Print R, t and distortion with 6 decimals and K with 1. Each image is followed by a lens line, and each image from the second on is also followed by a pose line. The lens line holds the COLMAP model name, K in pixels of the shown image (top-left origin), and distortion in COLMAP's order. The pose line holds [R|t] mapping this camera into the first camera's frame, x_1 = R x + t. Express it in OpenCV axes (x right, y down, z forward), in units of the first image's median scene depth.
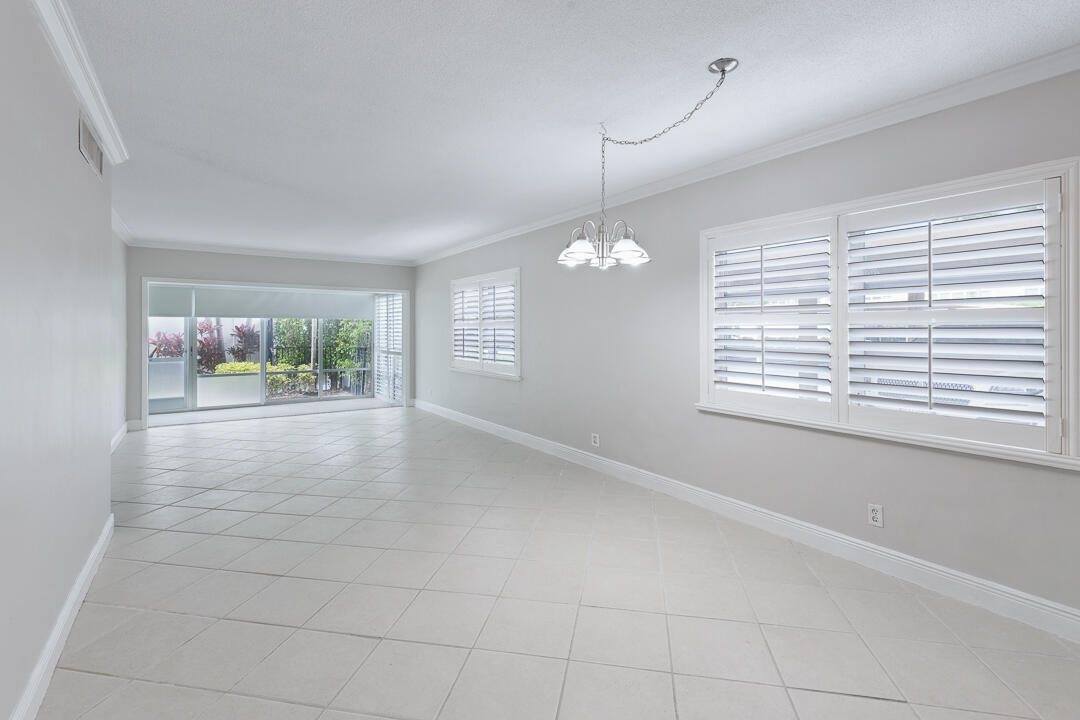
lens RADIAL K [[499.5, 0, 549.0], [0, 499.5, 319.5], [0, 0, 1]] dist [0.001775, -0.000101]
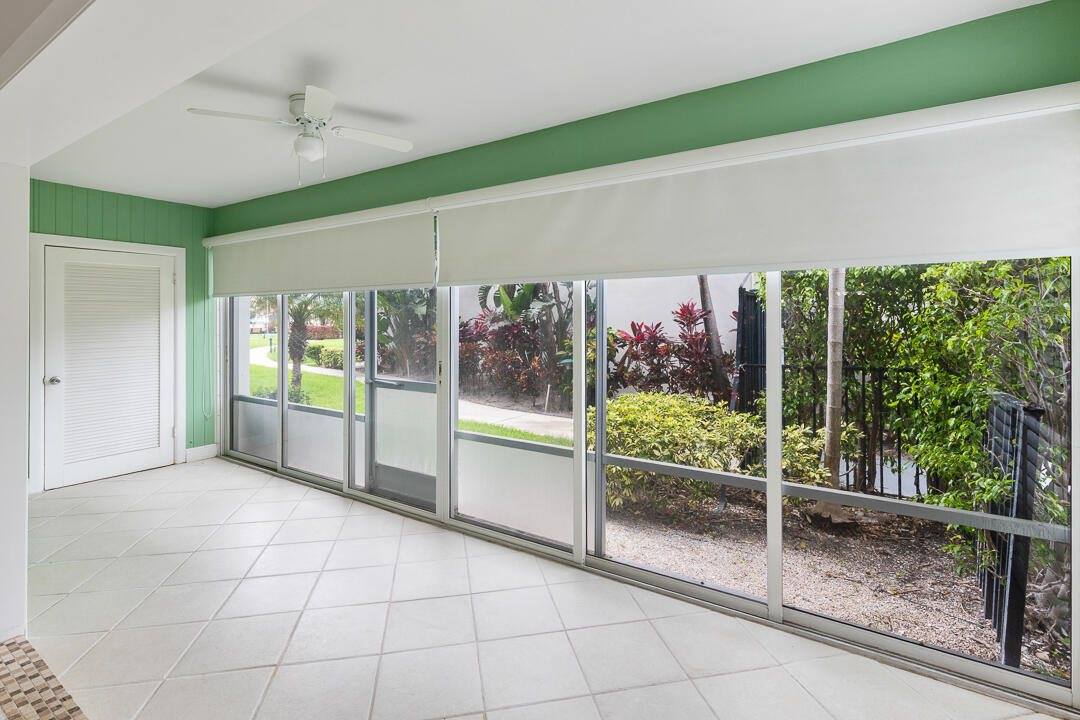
lens RADIAL K [[508.3, 0, 541.8], [0, 508.3, 316.0], [0, 0, 1]] dist [0.001770, -0.000553]
pose [[0.361446, -0.000336, -0.932393, -0.312711], [0.013479, 0.999897, 0.004865, 0.019393], [0.932296, -0.014326, 0.361413, 0.932297]]
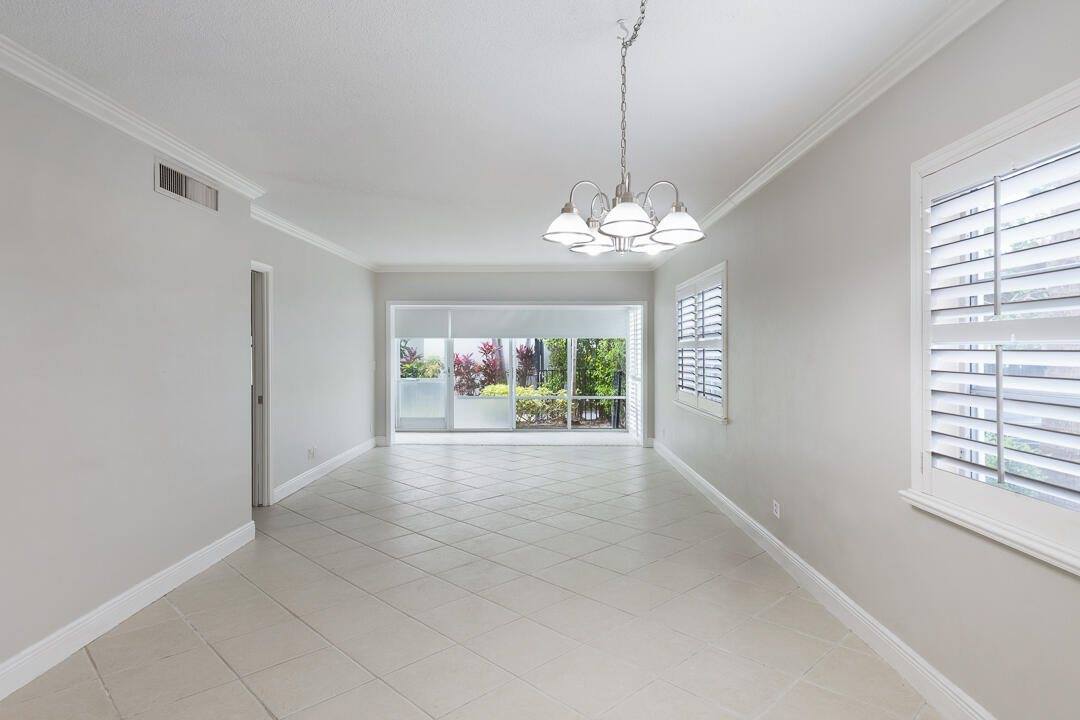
lens RADIAL K [[612.6, 0, 540.6], [0, 612.6, 330.6], [0, 0, 1]] dist [-0.000679, 0.000769]
pose [[0.808441, -0.019381, -0.588258, 0.160729], [0.012736, 0.999800, -0.015436, 0.001150], [0.588439, 0.004987, 0.808526, 0.110846]]
